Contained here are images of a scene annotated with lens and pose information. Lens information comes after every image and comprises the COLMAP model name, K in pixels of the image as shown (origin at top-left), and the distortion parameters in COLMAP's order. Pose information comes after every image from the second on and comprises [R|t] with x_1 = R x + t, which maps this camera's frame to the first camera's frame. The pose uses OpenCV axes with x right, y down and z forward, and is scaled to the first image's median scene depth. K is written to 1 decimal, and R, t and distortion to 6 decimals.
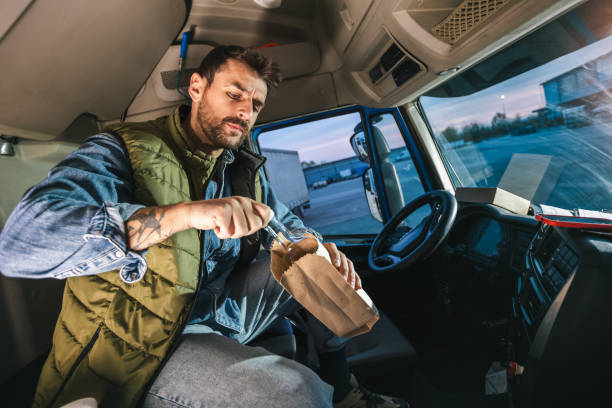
lens RADIAL K [[325.6, 0, 306.0], [0, 325.6, 204.0], [0, 0, 1]] dist [-0.062775, 0.000252]
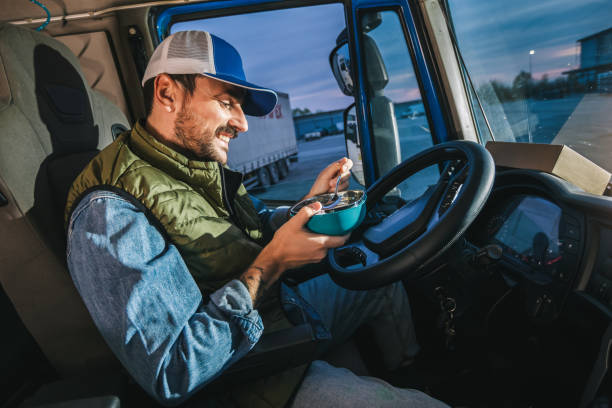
lens RADIAL K [[325.6, 0, 306.0], [0, 325.6, 204.0], [0, 0, 1]] dist [-0.062775, 0.000252]
pose [[0.997024, 0.076879, 0.005700, 0.041113], [-0.076931, 0.987503, 0.137546, 0.003009], [0.004946, -0.137575, 0.990479, 0.118987]]
